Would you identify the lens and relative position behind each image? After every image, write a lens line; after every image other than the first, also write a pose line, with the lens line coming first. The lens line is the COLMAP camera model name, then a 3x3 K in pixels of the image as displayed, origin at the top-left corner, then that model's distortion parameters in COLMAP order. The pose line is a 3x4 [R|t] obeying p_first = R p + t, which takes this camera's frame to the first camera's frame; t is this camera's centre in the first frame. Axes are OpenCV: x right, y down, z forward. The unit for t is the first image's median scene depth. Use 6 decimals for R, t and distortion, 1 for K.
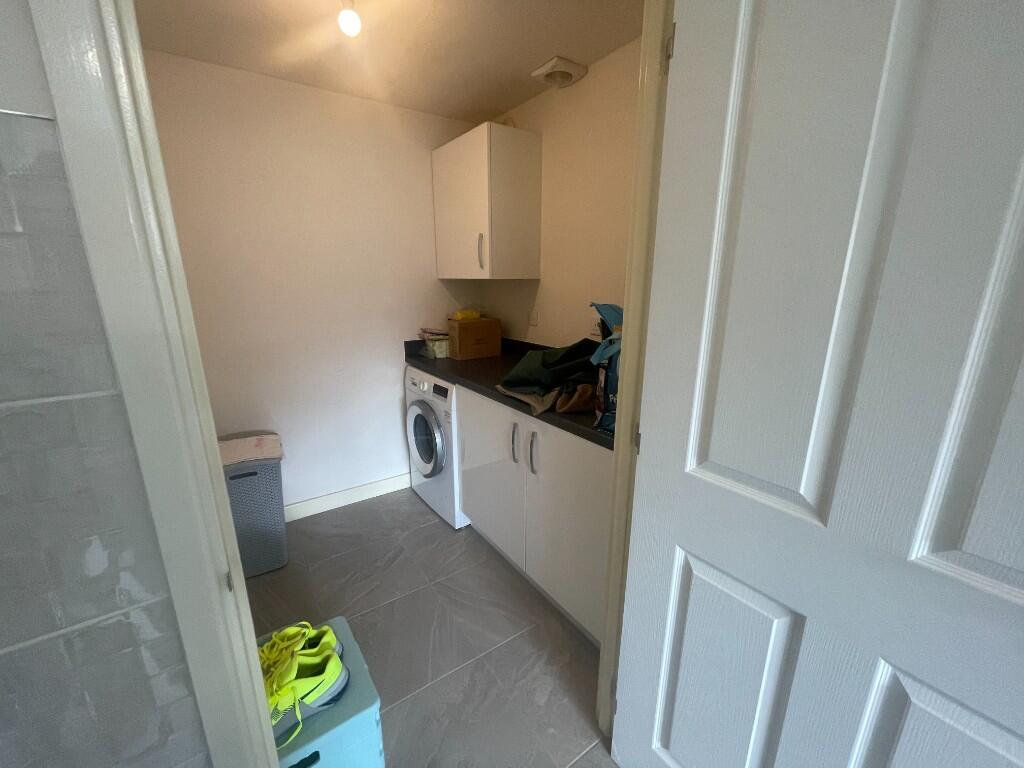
lens RADIAL K [[416.9, 0, 499.3], [0, 416.9, 385.7], [0, 0, 1]] dist [0.000152, 0.000487]
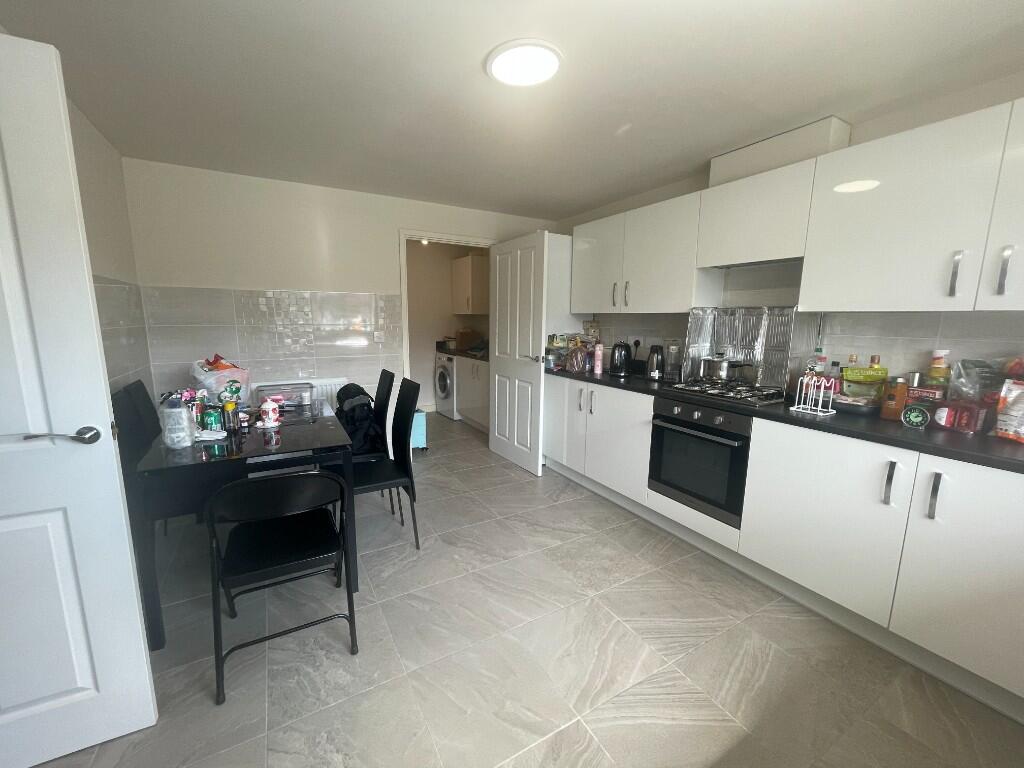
lens RADIAL K [[416.9, 0, 499.3], [0, 416.9, 385.7], [0, 0, 1]] dist [0.000152, 0.000487]
pose [[0.996716, 0.028770, -0.075696, 0.305500], [-0.035422, 0.995486, -0.088048, 0.339044], [0.072821, 0.090440, 0.993236, -1.257099]]
